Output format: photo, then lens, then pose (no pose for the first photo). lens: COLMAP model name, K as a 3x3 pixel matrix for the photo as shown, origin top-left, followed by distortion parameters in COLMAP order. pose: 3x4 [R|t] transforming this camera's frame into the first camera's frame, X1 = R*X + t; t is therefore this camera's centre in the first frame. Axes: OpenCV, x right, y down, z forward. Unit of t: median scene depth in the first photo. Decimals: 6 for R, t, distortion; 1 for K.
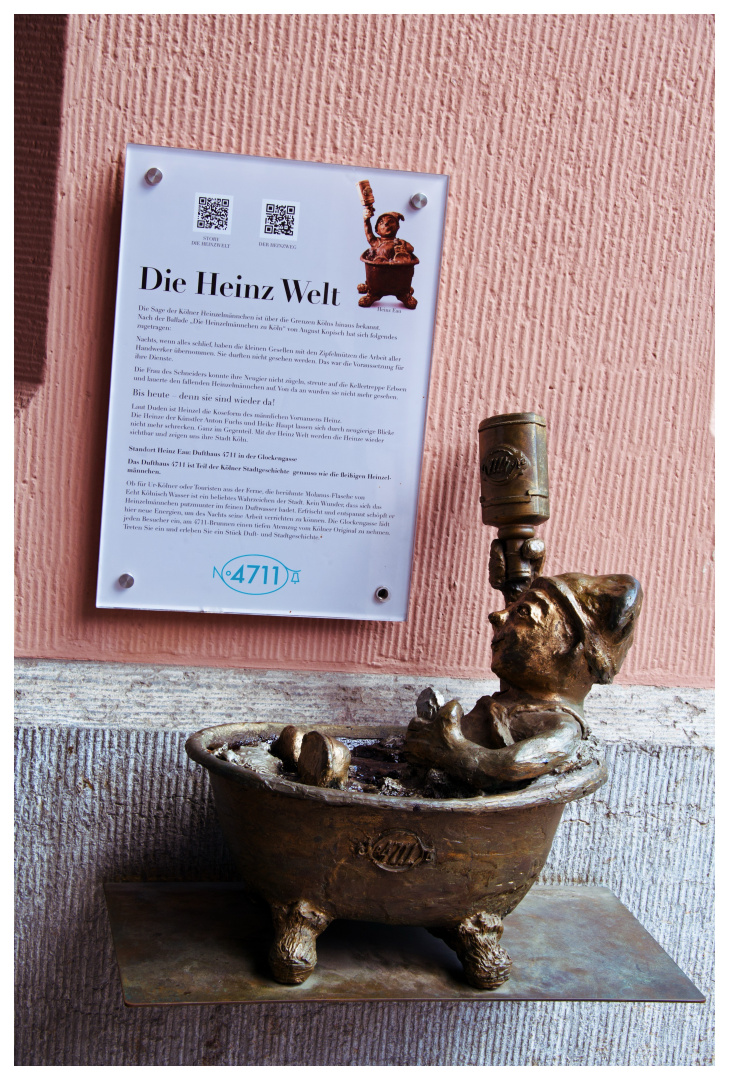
lens RADIAL K [[1812.2, 0, 364.5], [0, 1812.2, 540.0], [0, 0, 1]] dist [0.018133, 0.029599]
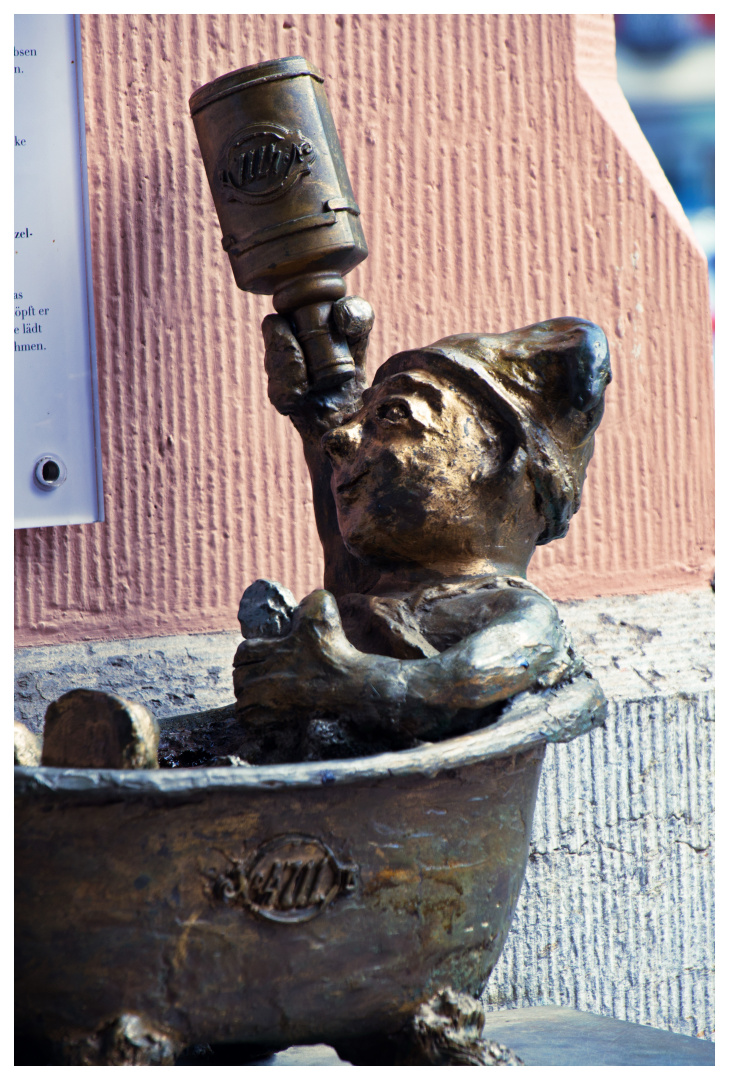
lens RADIAL K [[4758.7, 0, 364.5], [0, 4758.7, 540.0], [0, 0, 1]] dist [-0.043272, -5.243001]
pose [[0.935278, -0.154624, 0.318350, -0.317024], [0.181539, 0.981760, -0.056497, 0.133710], [-0.303807, 0.110633, 0.946288, -0.236419]]
